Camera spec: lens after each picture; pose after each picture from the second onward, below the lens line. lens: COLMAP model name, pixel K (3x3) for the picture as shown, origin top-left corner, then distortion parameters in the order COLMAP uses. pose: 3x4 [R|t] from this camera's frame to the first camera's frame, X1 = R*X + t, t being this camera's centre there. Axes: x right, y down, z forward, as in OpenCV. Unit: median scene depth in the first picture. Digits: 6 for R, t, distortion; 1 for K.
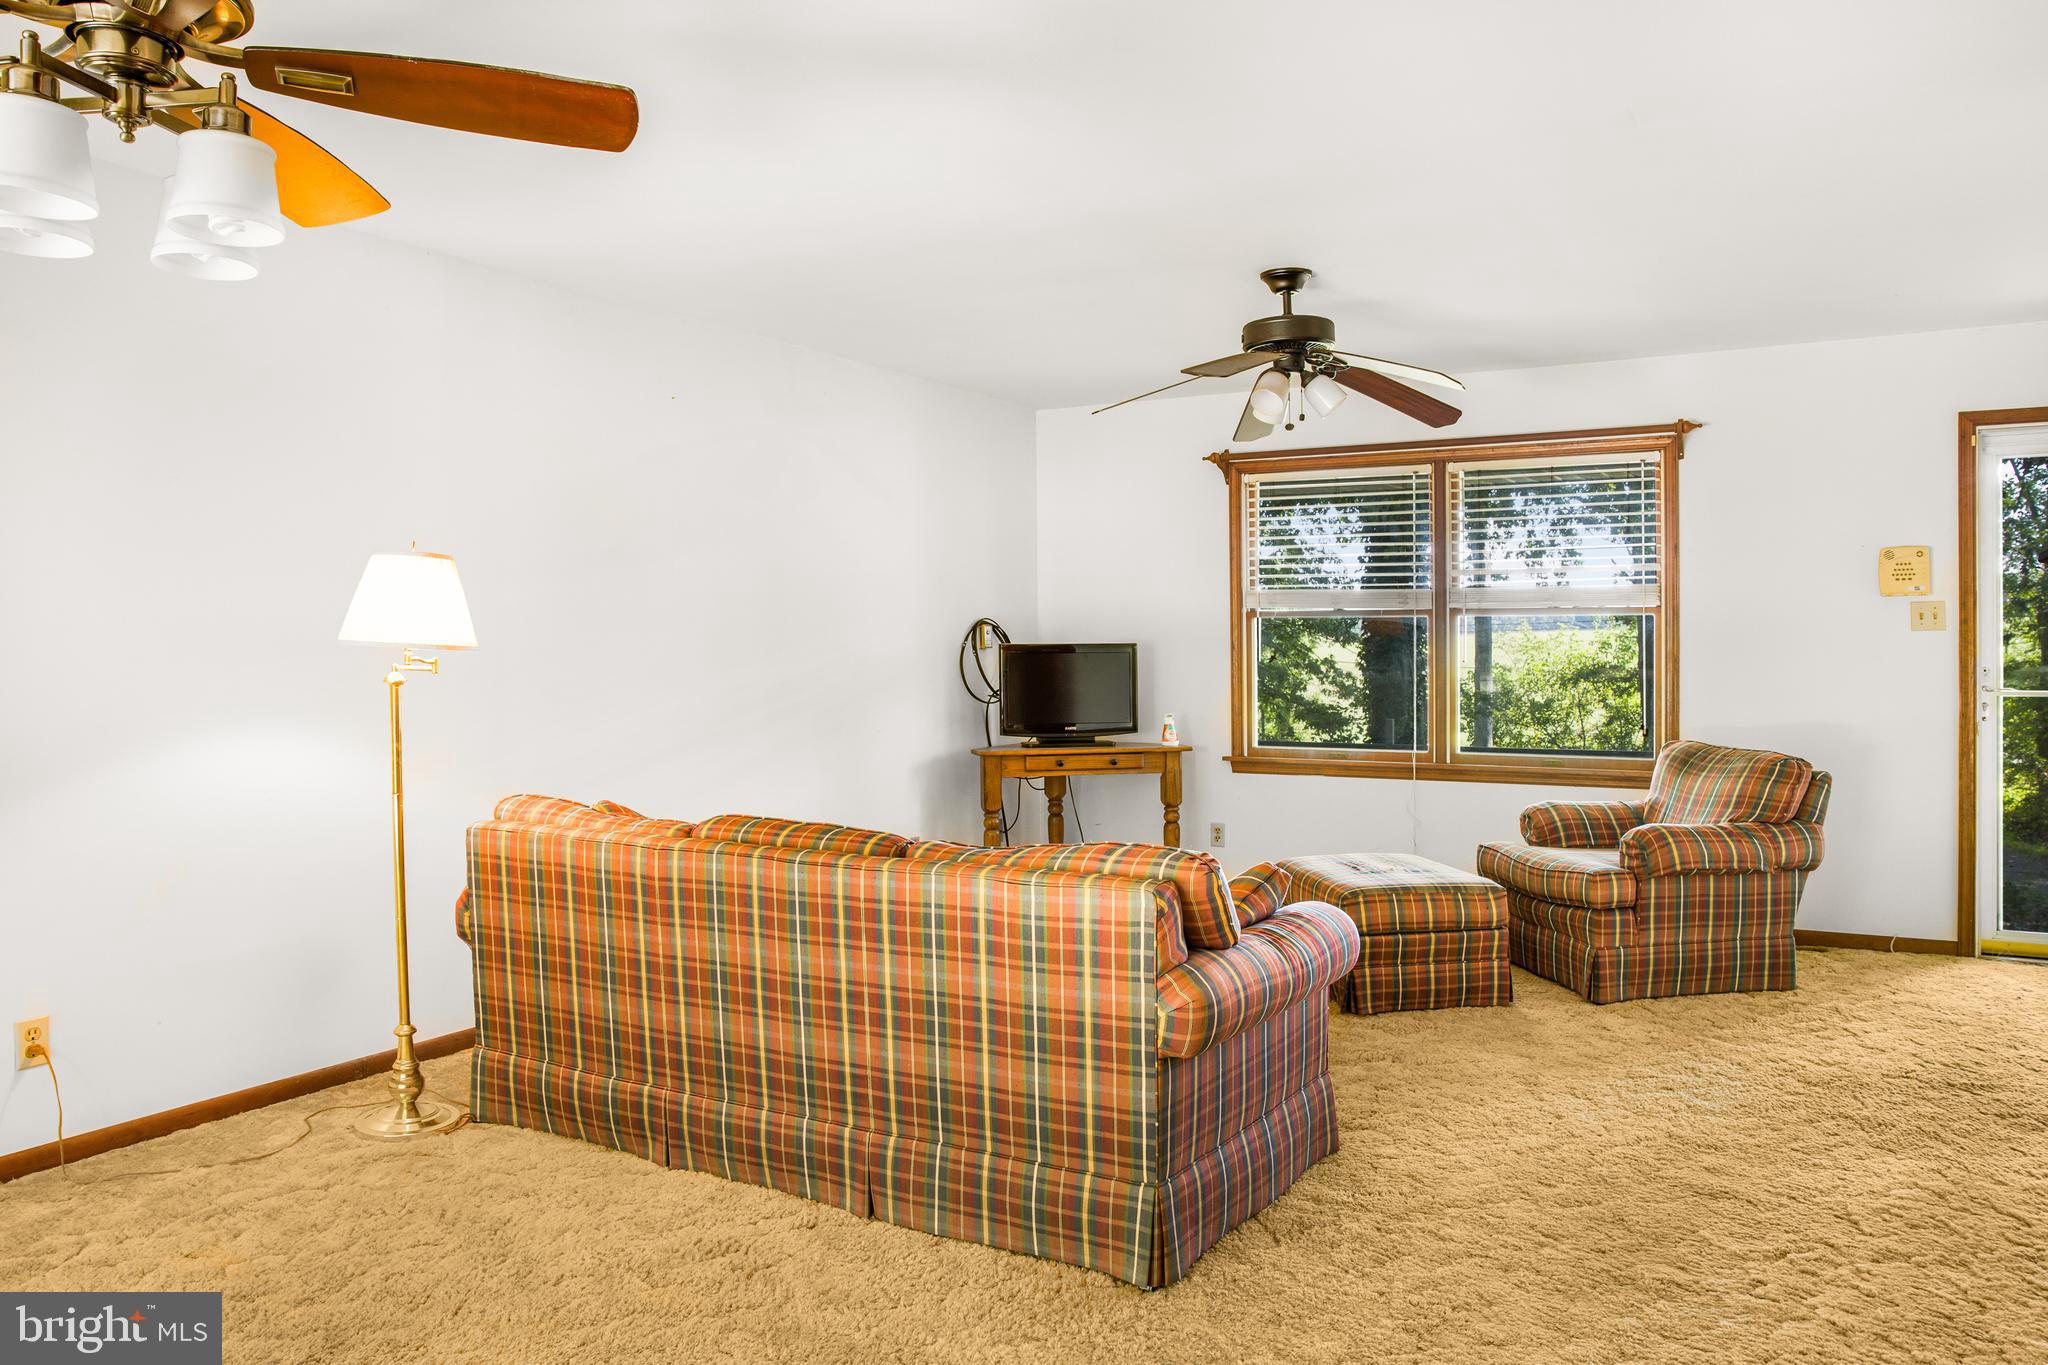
lens RADIAL K [[1484.5, 0, 1021.1], [0, 1484.5, 657.2], [0, 0, 1]] dist [-0.072894, 0.001506]
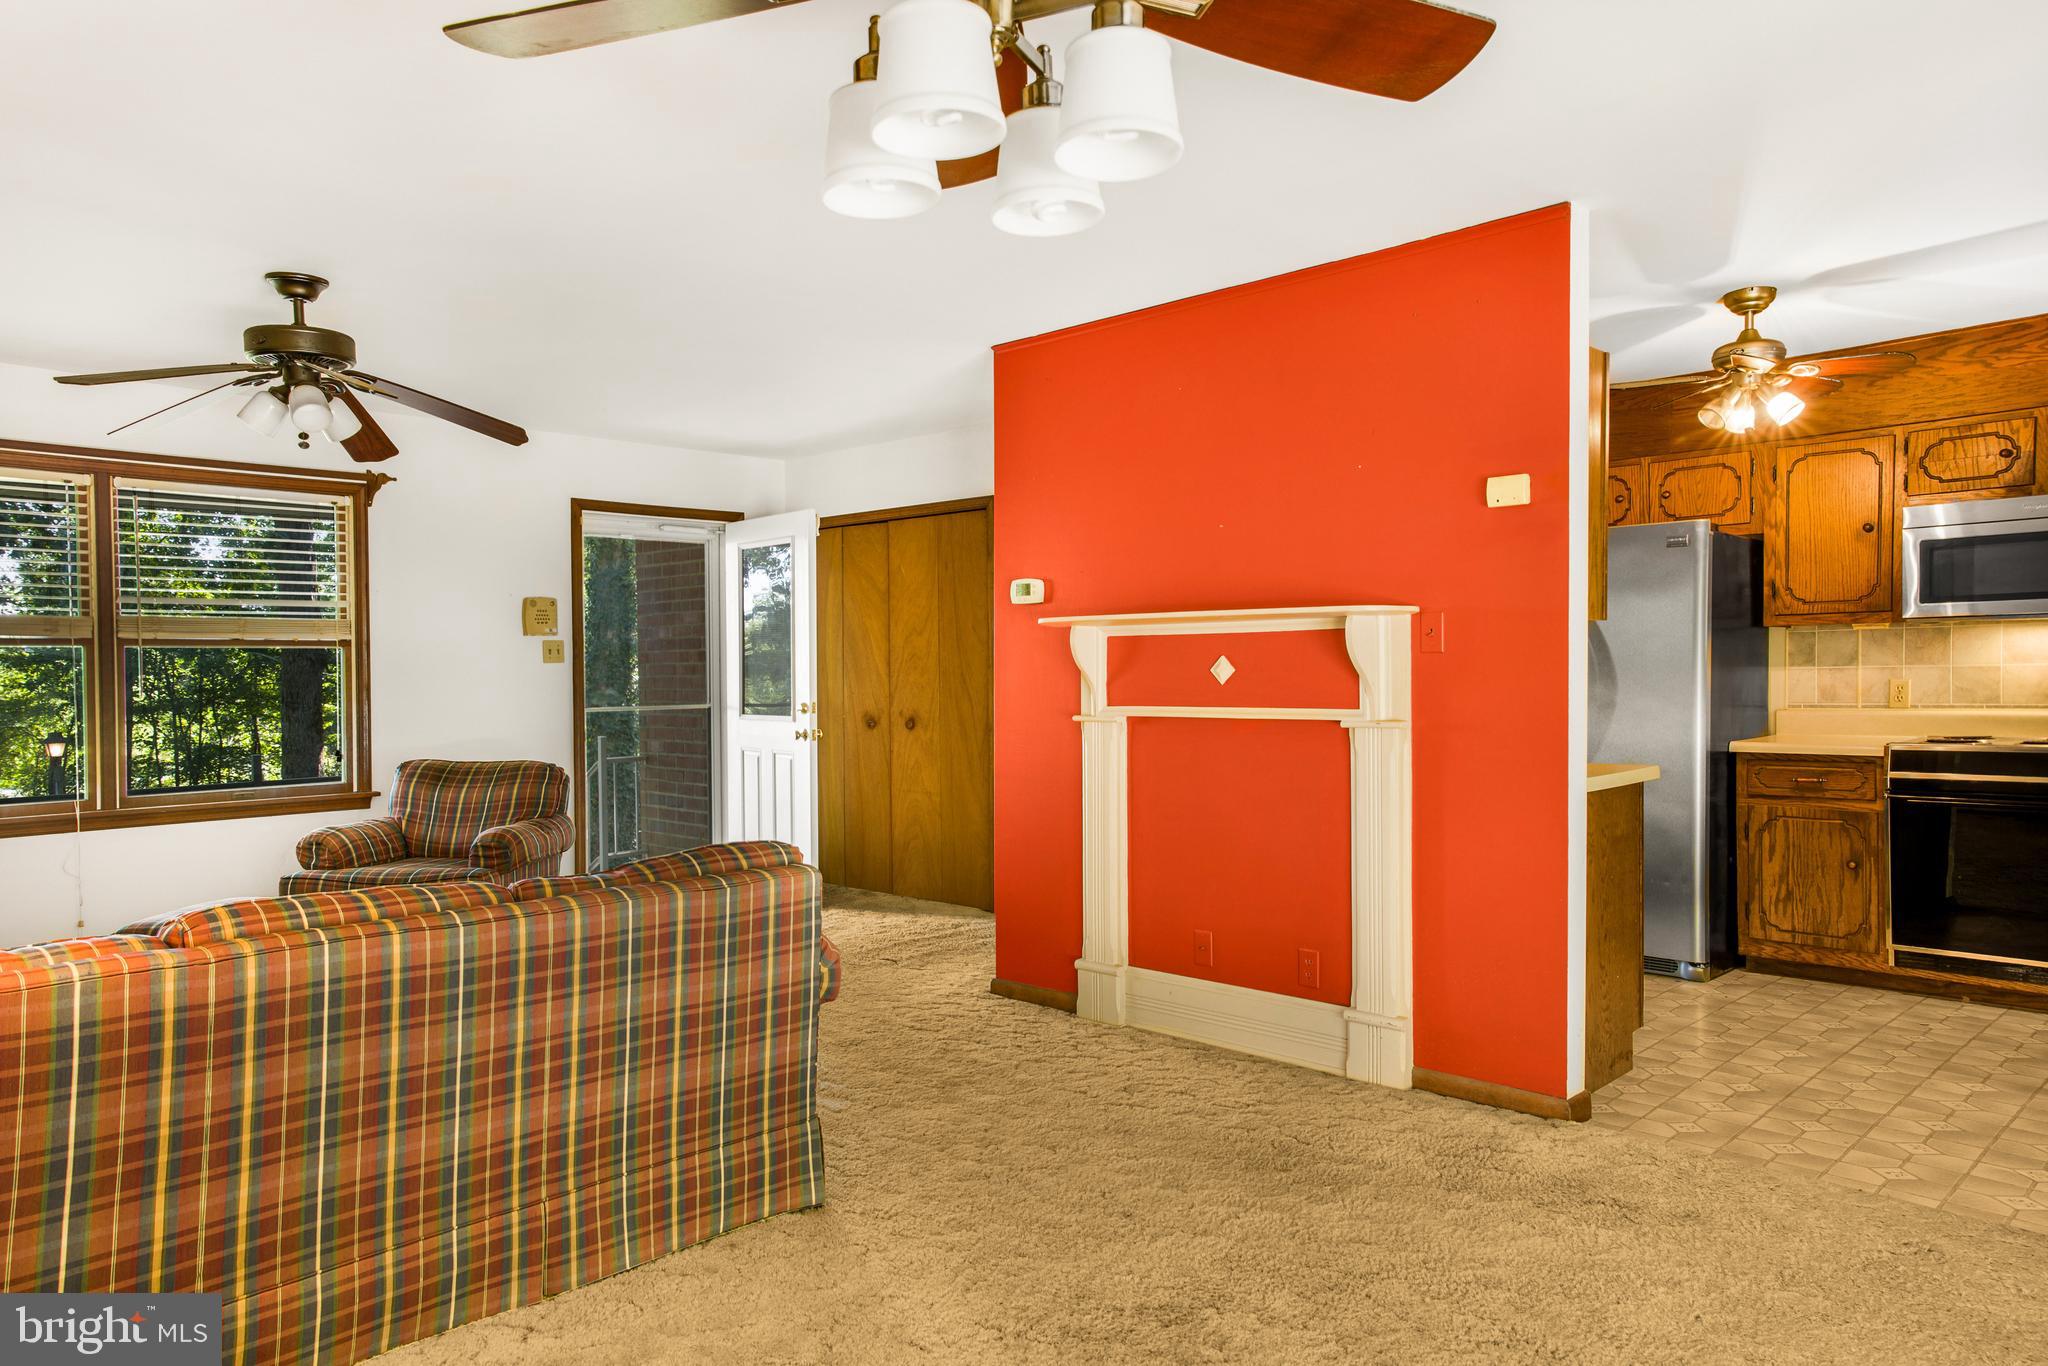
lens RADIAL K [[1395.0, 0, 1029.6], [0, 1395.0, 709.8], [0, 0, 1]] dist [-0.004270, 0.106146]
pose [[0.236883, -0.030018, 0.971074, -0.740188], [0.020844, 0.999450, 0.025810, 0.000404], [-0.971314, 0.014127, 0.237379, 0.422298]]
